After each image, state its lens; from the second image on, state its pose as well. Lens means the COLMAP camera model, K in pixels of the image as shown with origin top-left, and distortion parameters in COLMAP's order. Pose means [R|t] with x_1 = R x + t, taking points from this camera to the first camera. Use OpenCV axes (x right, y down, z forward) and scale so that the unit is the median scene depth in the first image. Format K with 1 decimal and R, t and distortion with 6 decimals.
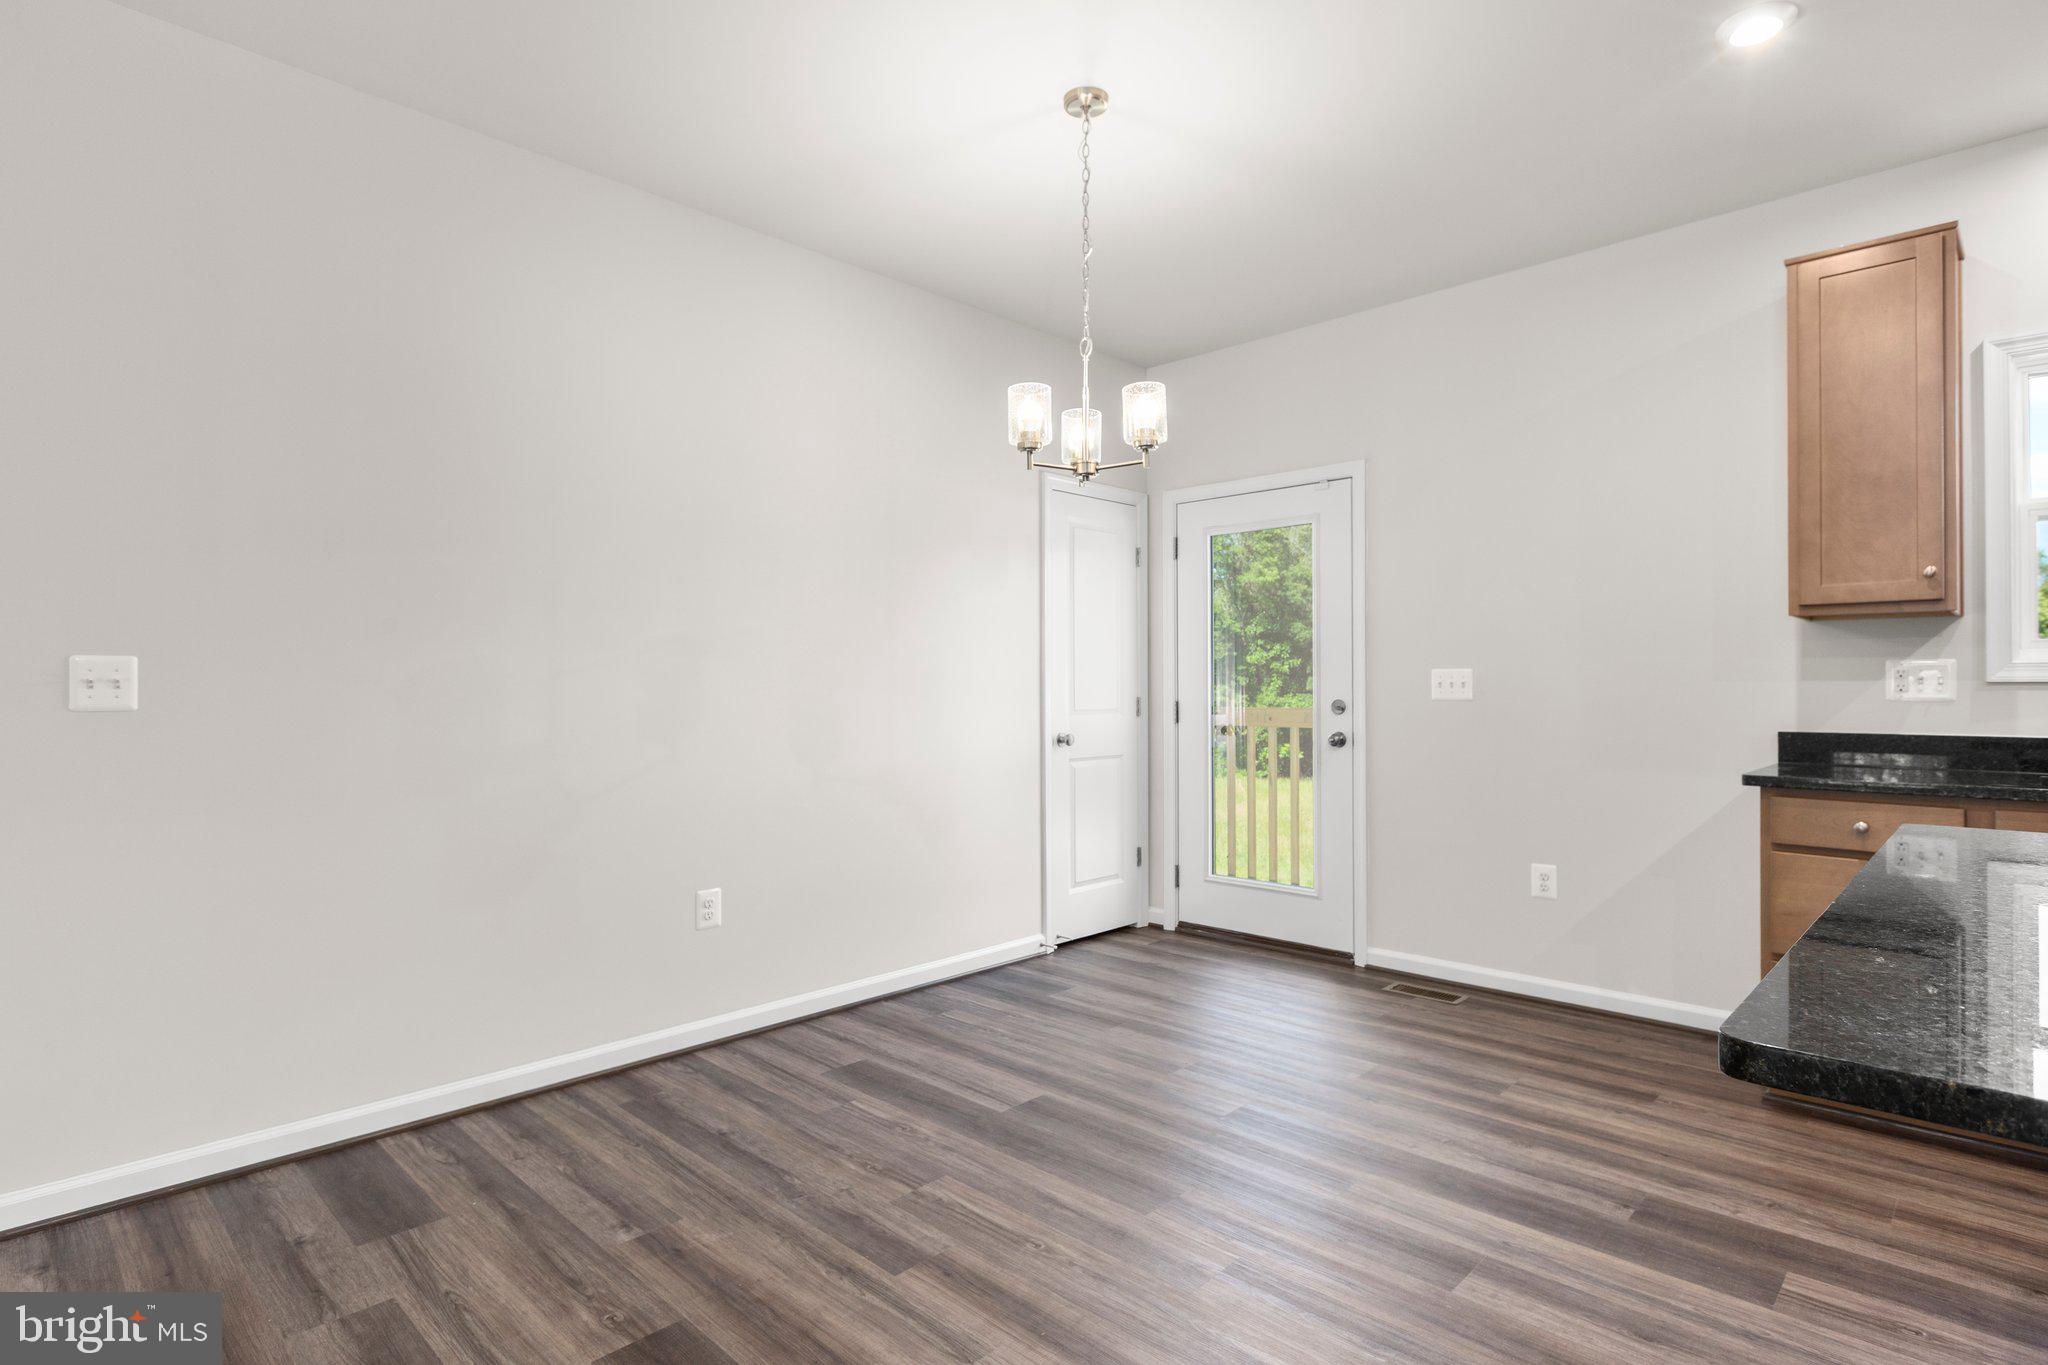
lens RADIAL K [[1036.0, 0, 1032.7], [0, 1036.0, 676.7], [0, 0, 1]] dist [0.002828, -0.000249]
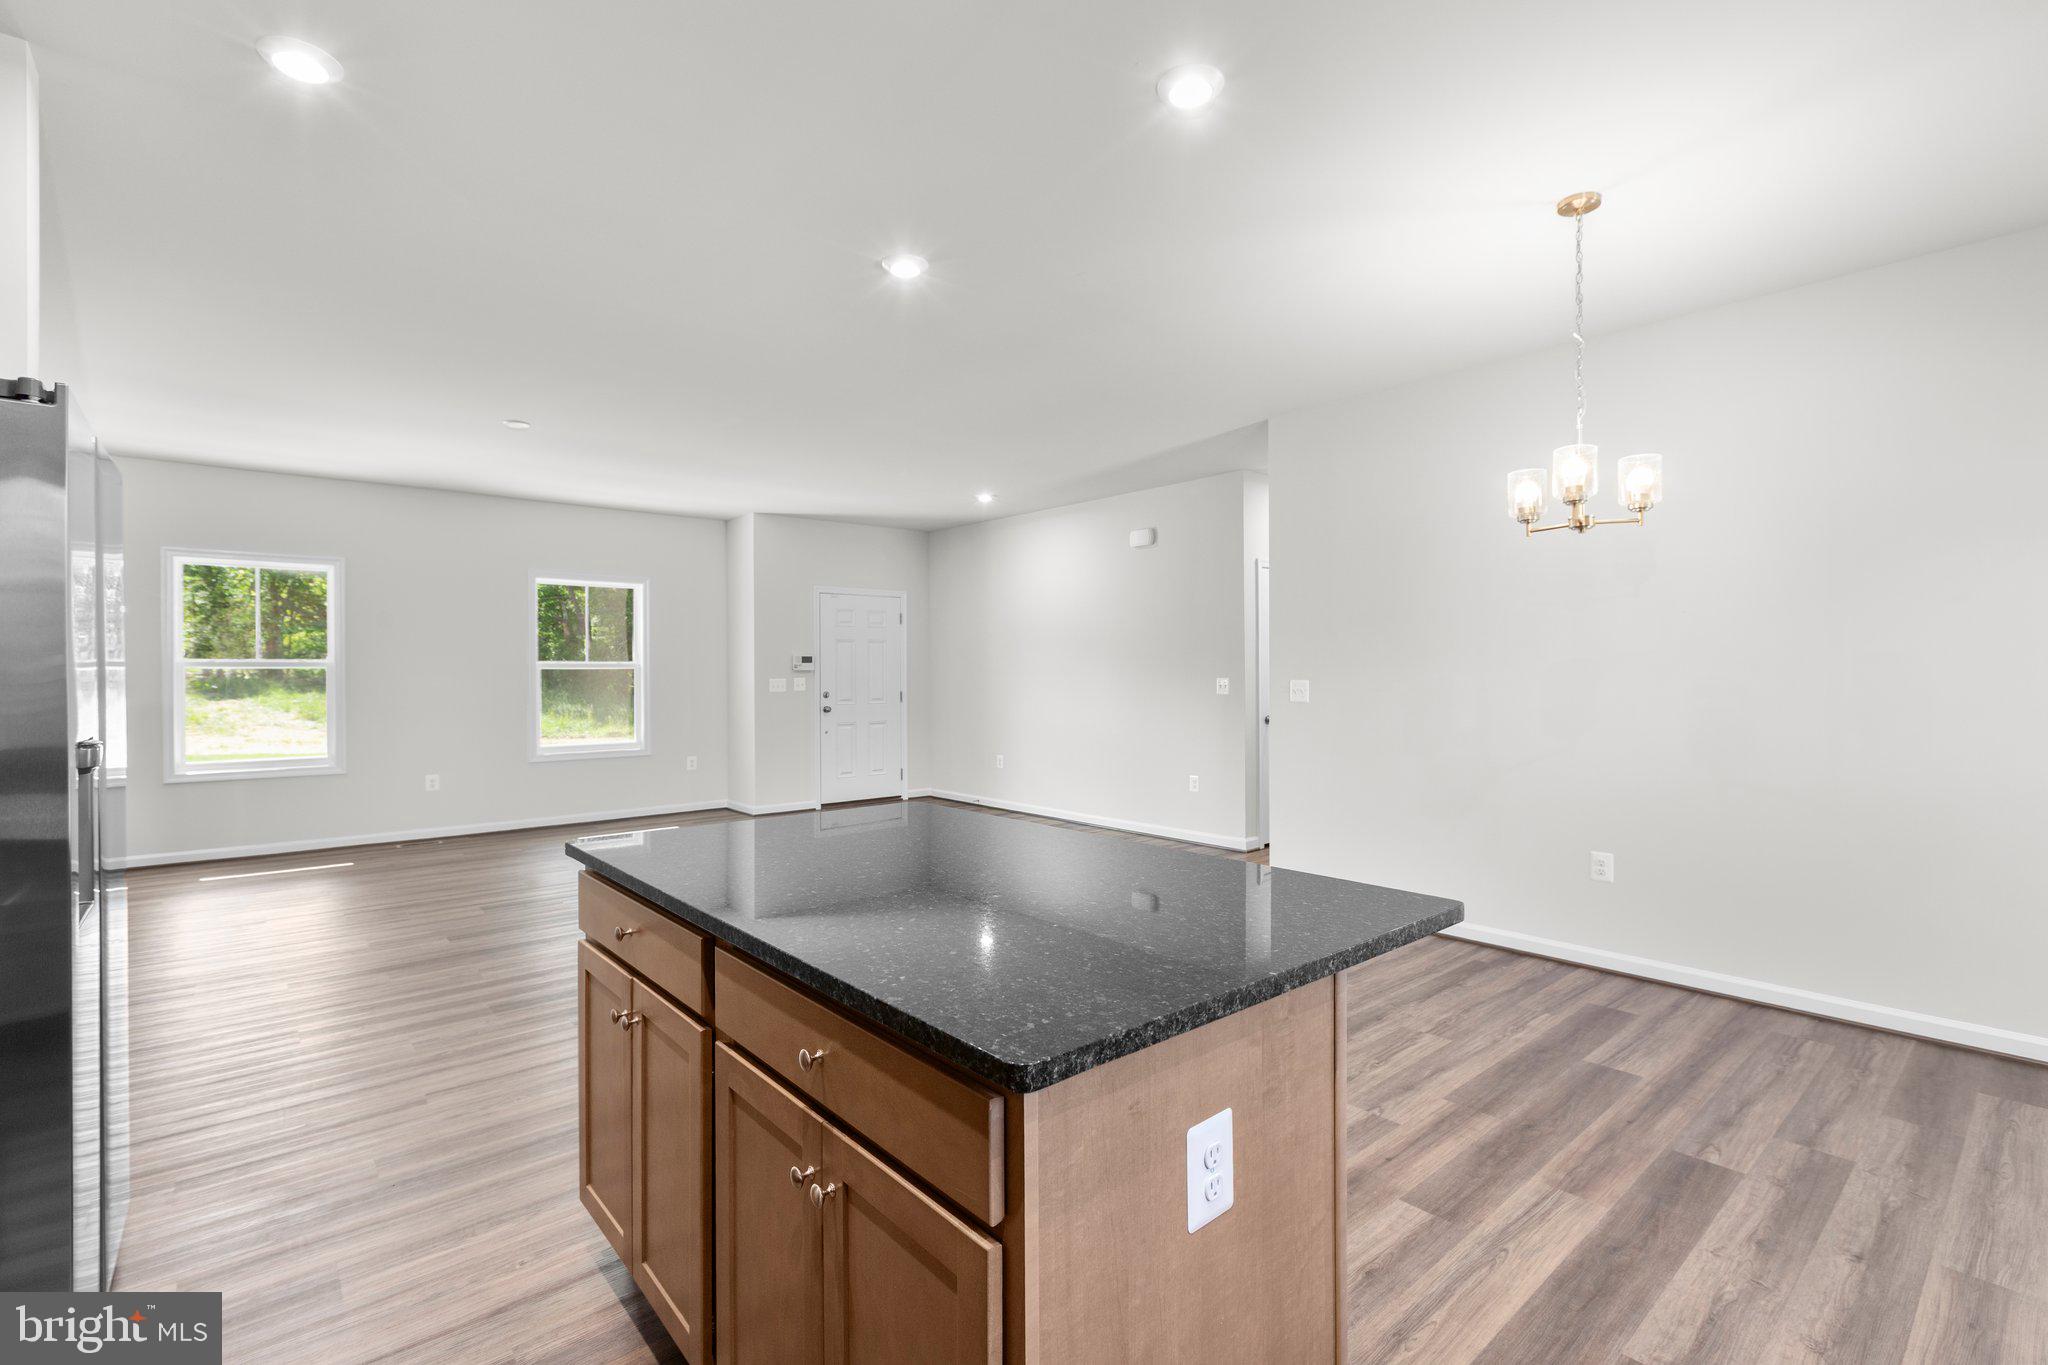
lens RADIAL K [[927.1, 0, 1027.3], [0, 927.1, 681.3], [0, 0, 1]] dist [0.001612, 0.000280]
pose [[-0.109875, 0.001539, -0.993944, 1.135491], [0.012702, 0.999919, 0.000144, -0.022587], [0.993864, -0.012610, -0.109886, 0.506589]]
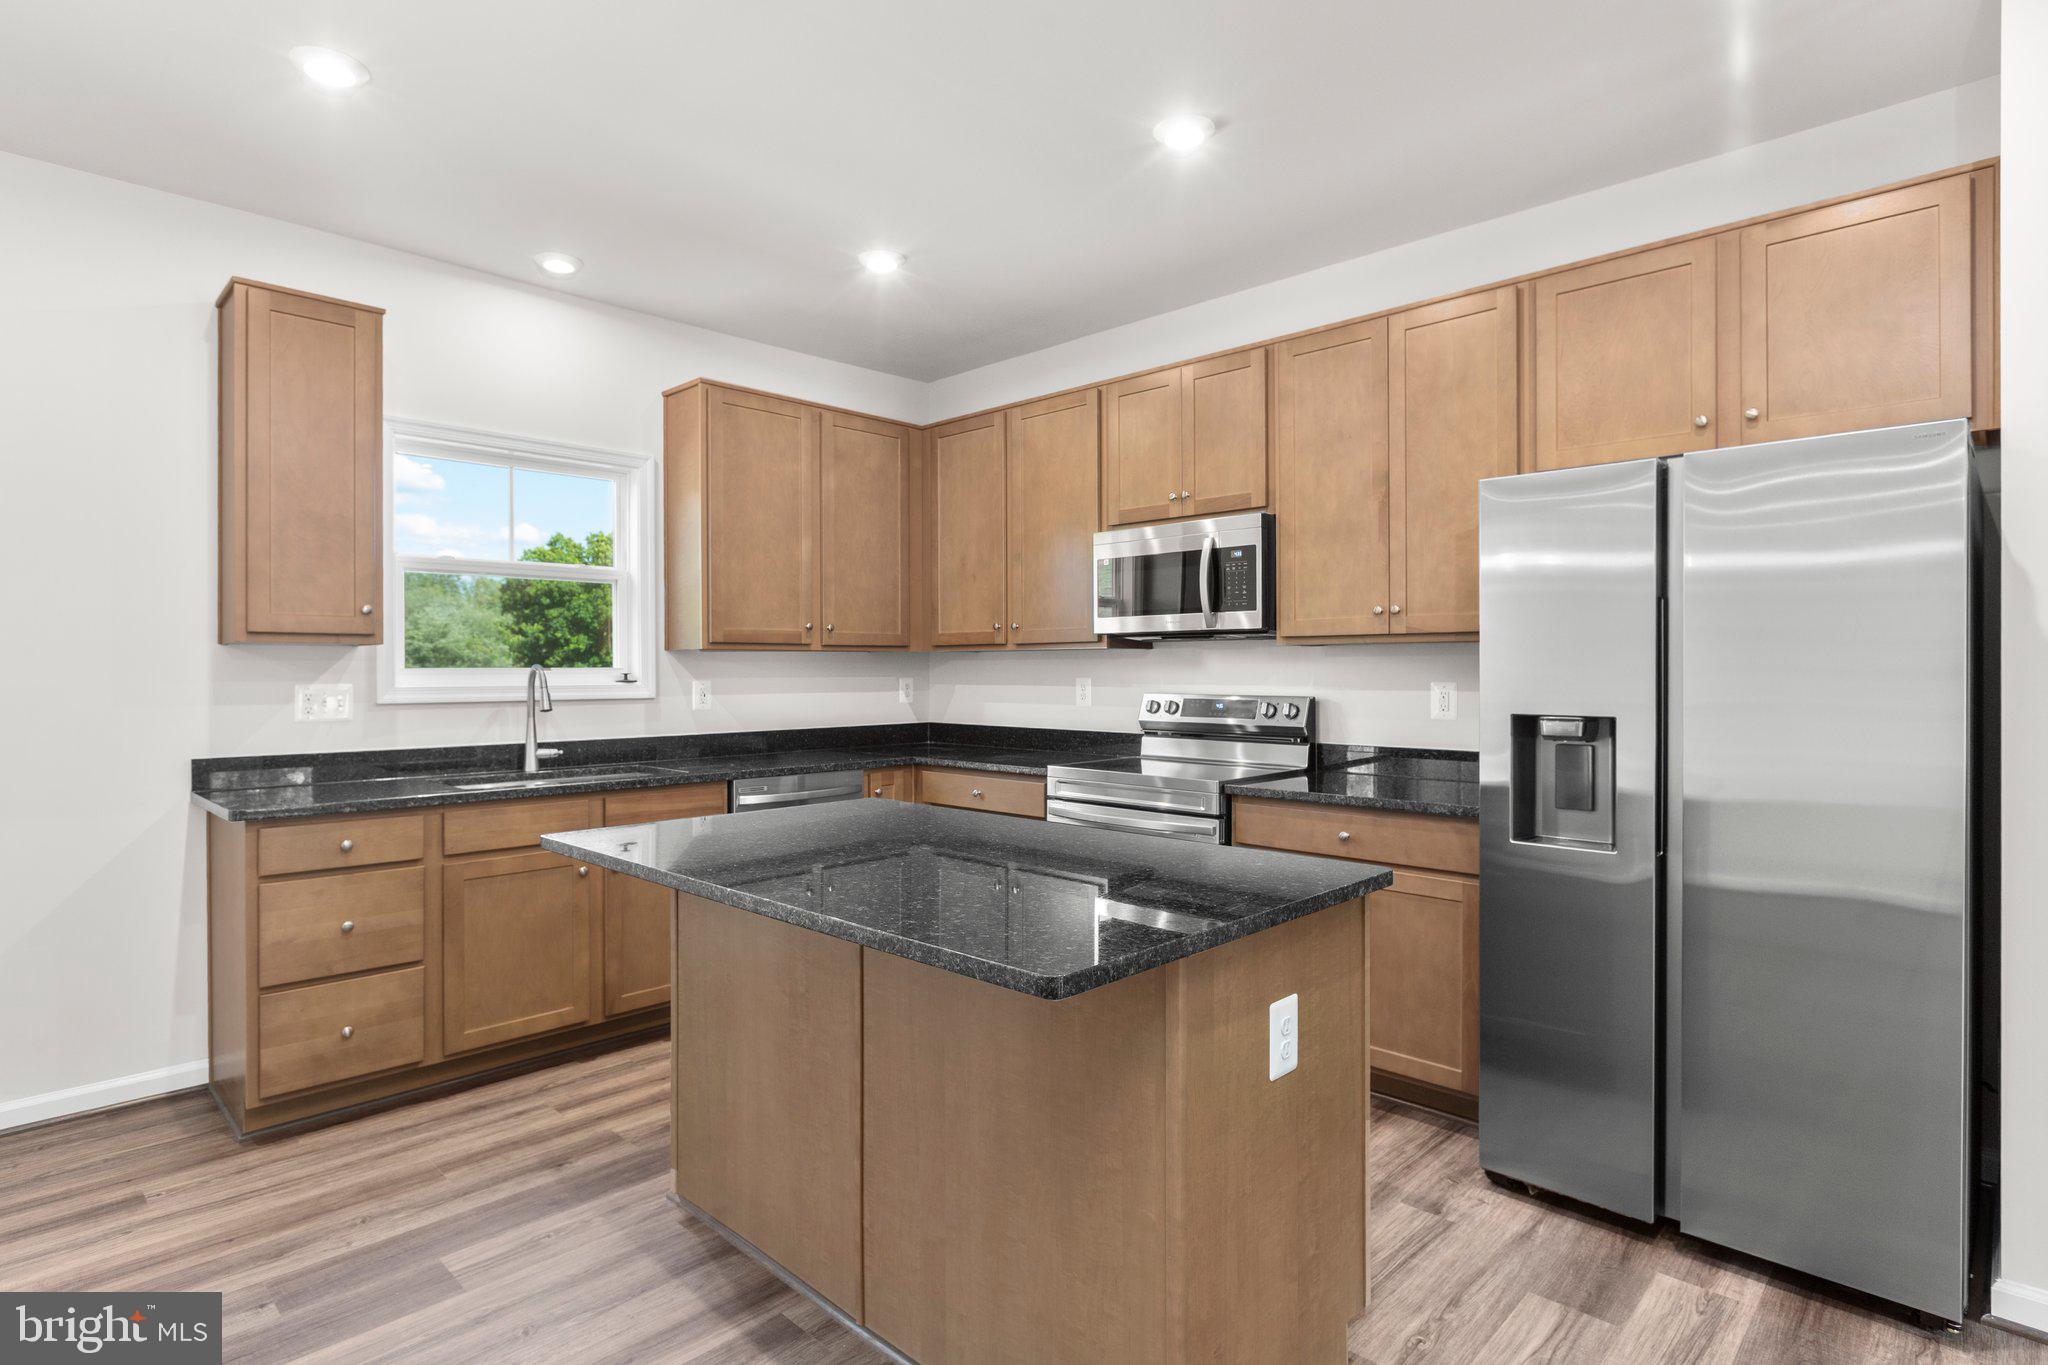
lens RADIAL K [[1036.0, 0, 1028.6], [0, 1036.0, 675.8], [0, 0, 1]] dist [0.002828, -0.000249]
pose [[0.015431, -0.002804, 0.999877, -0.276134], [-0.008898, 0.999956, 0.002941, -0.041651], [-0.999841, -0.008943, 0.015405, 0.275615]]
